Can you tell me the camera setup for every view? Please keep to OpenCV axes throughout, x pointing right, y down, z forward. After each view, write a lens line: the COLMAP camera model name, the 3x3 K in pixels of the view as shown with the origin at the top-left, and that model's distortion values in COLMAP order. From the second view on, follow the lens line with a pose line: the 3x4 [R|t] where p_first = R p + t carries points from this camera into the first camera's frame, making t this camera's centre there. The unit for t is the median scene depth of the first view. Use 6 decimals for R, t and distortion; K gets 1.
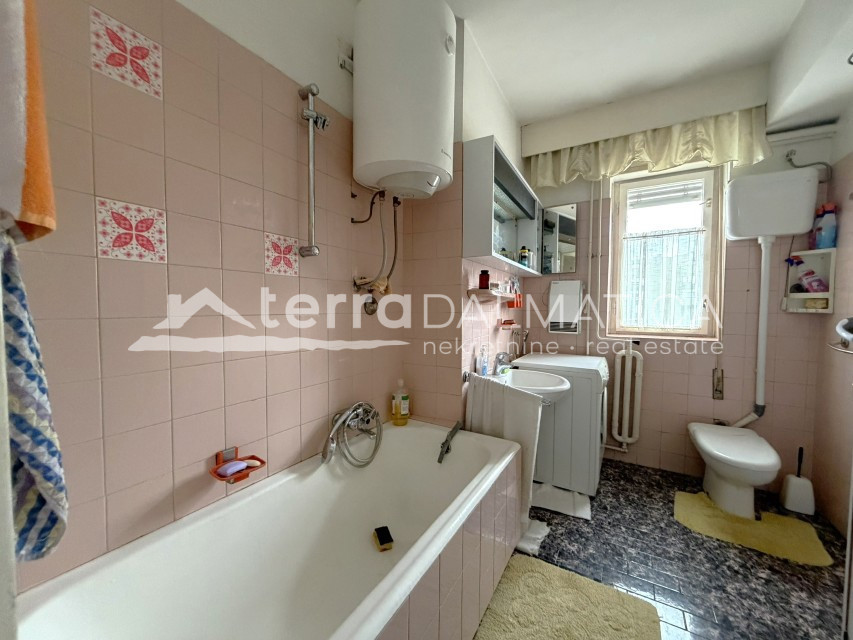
lens RADIAL K [[339.6, 0, 424.3], [0, 339.6, 320.6], [0, 0, 1]] dist [-0.001213, 0.000029]
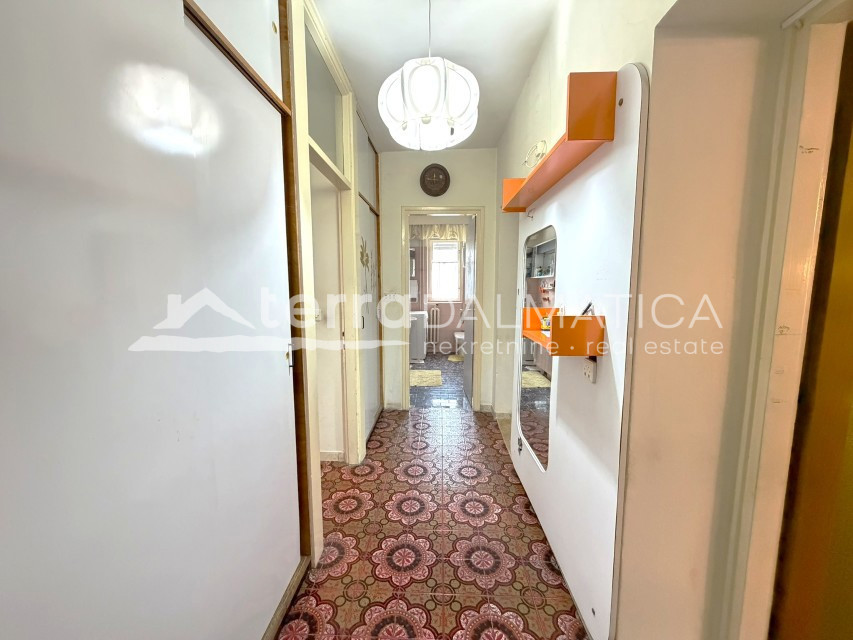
lens RADIAL K [[339.6, 0, 424.3], [0, 339.6, 320.6], [0, 0, 1]] dist [-0.001213, 0.000029]
pose [[0.882642, -0.062478, 0.465875, -0.984803], [0.029289, 0.996511, 0.078149, -0.031097], [-0.469132, -0.055333, 0.881393, -1.807699]]
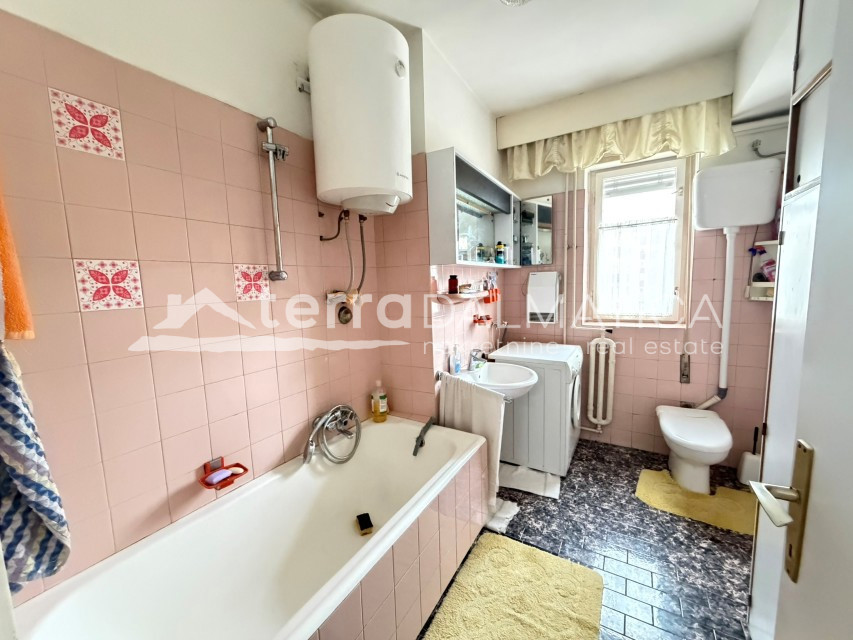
lens RADIAL K [[339.6, 0, 424.3], [0, 339.6, 320.6], [0, 0, 1]] dist [-0.001213, 0.000029]
pose [[0.999182, -0.037844, -0.014235, 0.103492], [0.038749, 0.996807, 0.069810, -0.089314], [0.011547, -0.070304, 0.997459, -0.066110]]
